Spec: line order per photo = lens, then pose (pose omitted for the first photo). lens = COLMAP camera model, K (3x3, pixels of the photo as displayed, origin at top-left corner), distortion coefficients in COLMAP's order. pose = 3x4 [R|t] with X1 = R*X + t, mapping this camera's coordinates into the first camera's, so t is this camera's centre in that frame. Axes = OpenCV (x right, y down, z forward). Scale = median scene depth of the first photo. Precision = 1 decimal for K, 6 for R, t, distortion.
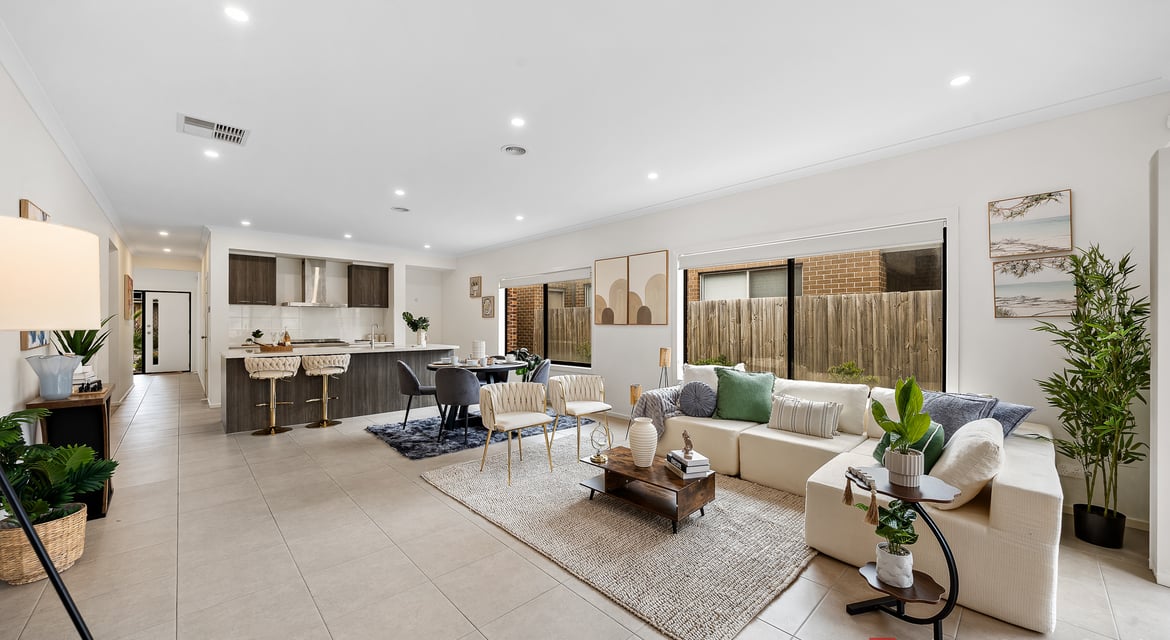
lens RADIAL K [[446.0, 0, 601.0], [0, 446.0, 323.1], [0, 0, 1]] dist [-0.010141, -0.001245]
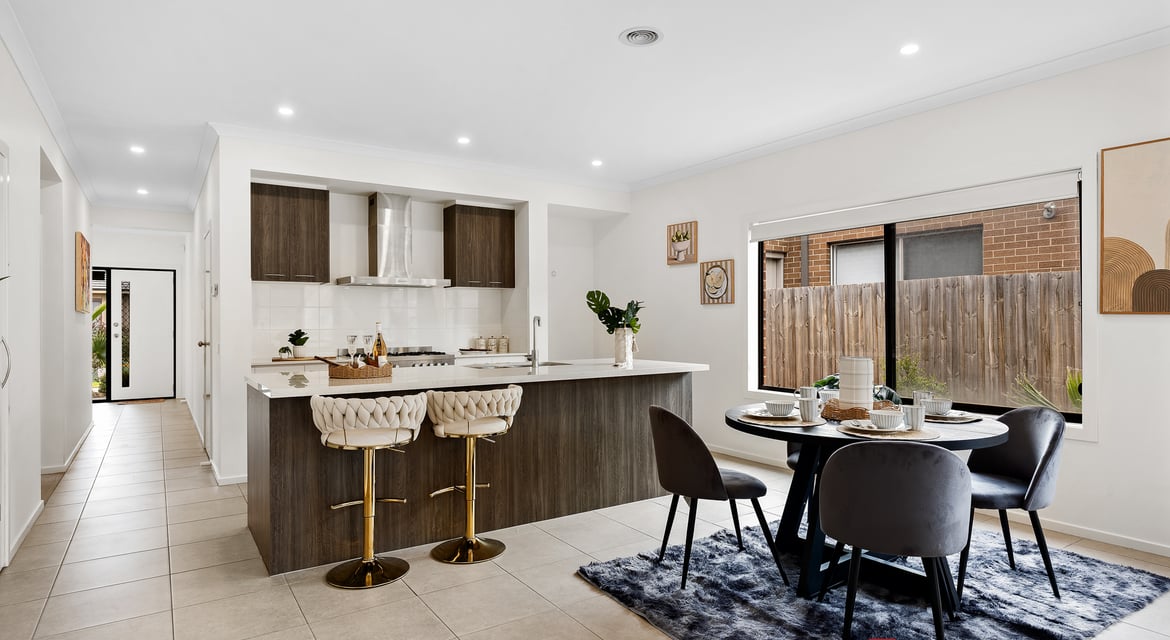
lens RADIAL K [[653.8, 0, 586.8], [0, 653.8, 317.5], [0, 0, 1]] dist [-0.000590, -0.001386]
pose [[0.984347, -0.005796, -0.176148, -0.317628], [0.005077, 0.999977, -0.004534, 0.005850], [0.176170, 0.003569, 0.984353, 0.317542]]
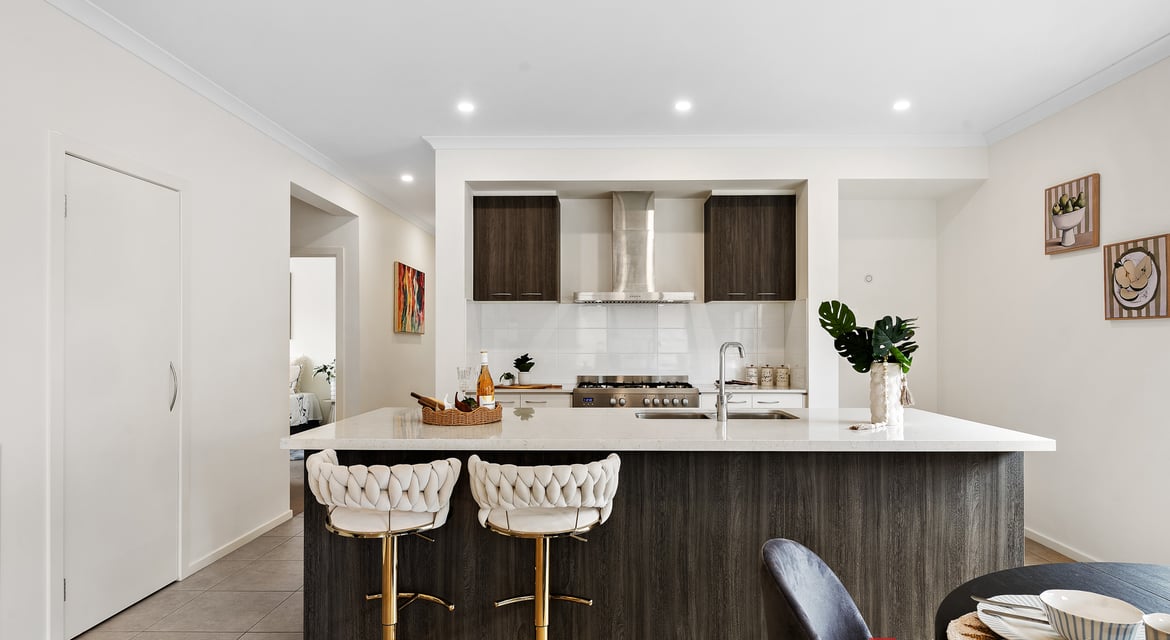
lens RADIAL K [[653.8, 0, 594.1], [0, 653.8, 337.7], [0, 0, 1]] dist [-0.000590, -0.001386]
pose [[0.701703, -0.002150, -0.712466, -0.240938], [0.001819, 0.999998, -0.001227, -0.001450], [0.712467, -0.000435, 0.701706, 0.584150]]
